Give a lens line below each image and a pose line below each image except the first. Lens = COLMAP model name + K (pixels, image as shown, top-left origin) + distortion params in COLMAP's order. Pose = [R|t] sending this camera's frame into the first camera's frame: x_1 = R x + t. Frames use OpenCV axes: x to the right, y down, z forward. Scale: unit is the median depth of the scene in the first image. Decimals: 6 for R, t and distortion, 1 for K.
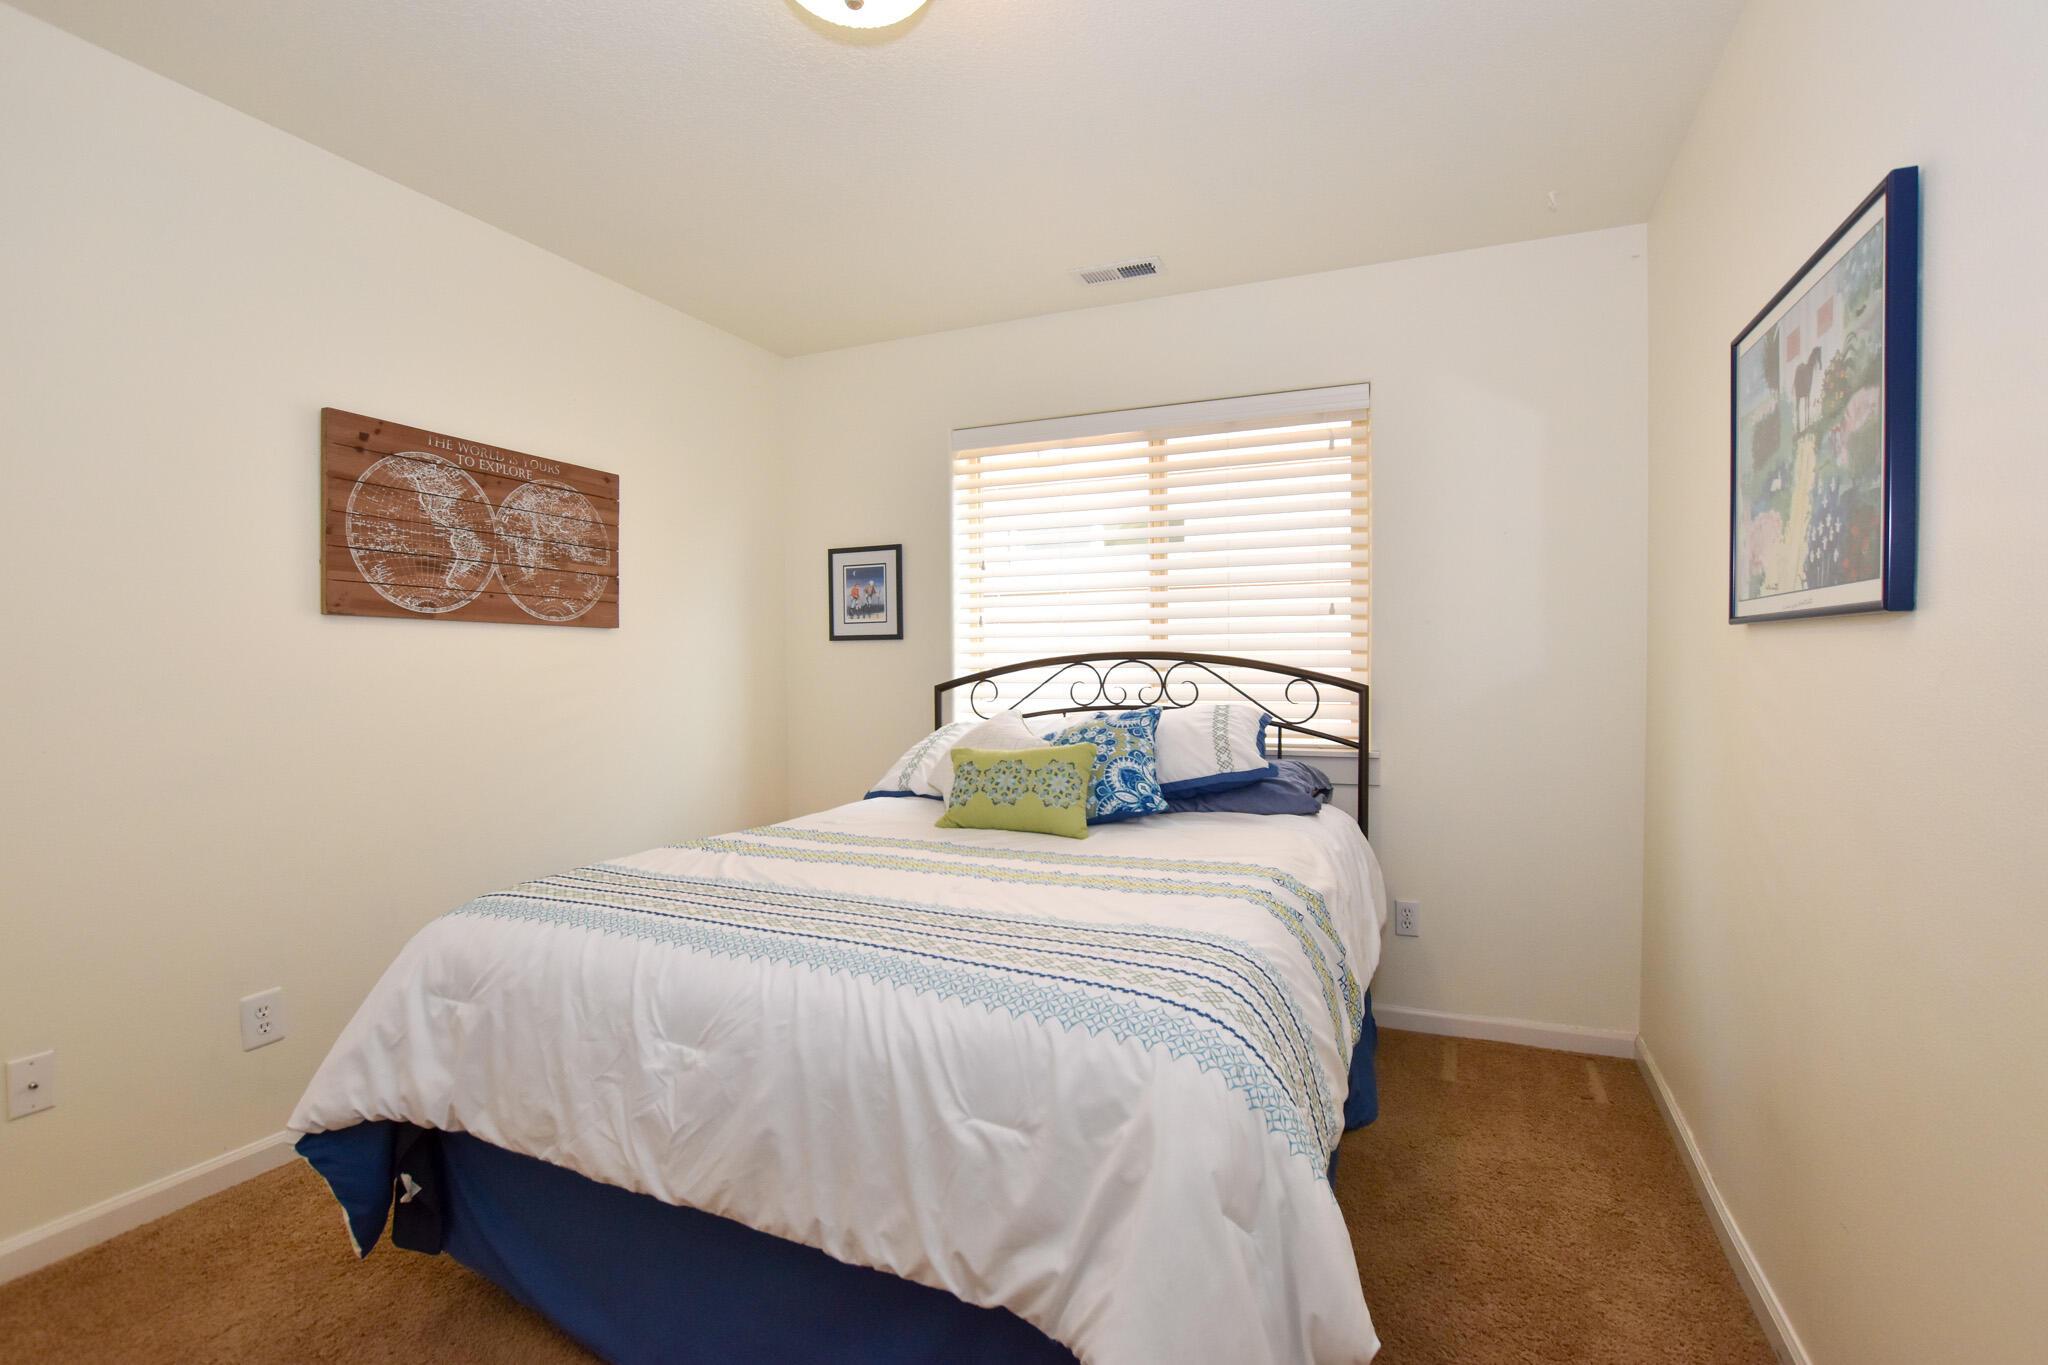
lens RADIAL K [[935.3, 0, 1029.7], [0, 935.3, 688.8], [0, 0, 1]] dist [-0.000141, 0.000086]
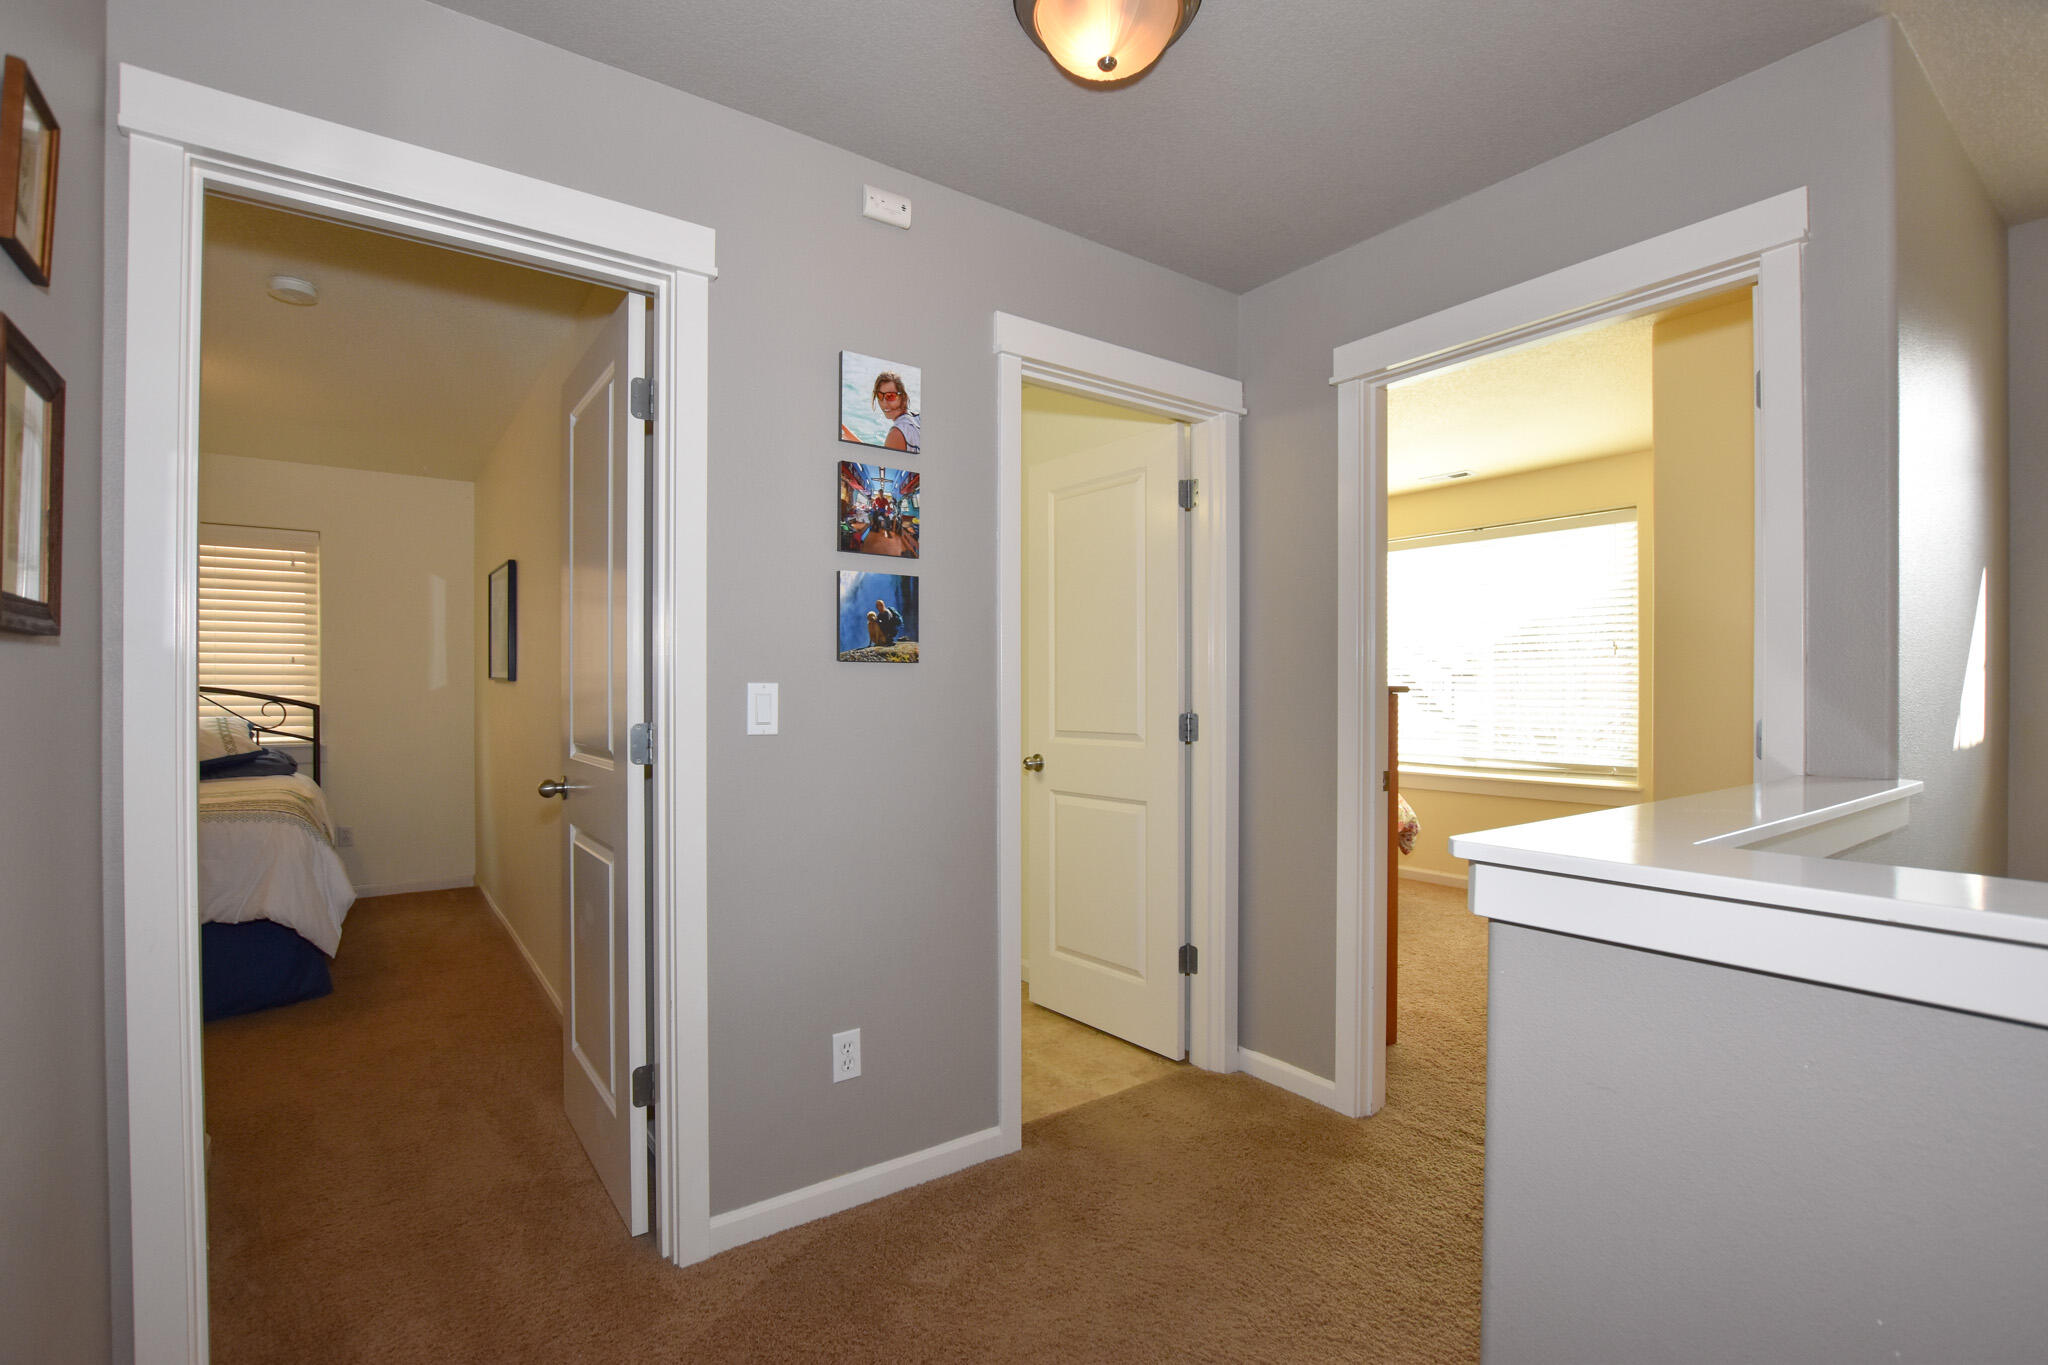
lens RADIAL K [[935.3, 0, 1029.7], [0, 935.3, 688.8], [0, 0, 1]] dist [-0.000141, 0.000086]
pose [[0.507776, 0.002896, 0.861484, -0.469274], [0.017859, 0.999744, -0.013888, 0.013808], [-0.861304, 0.022437, 0.507595, -1.028097]]
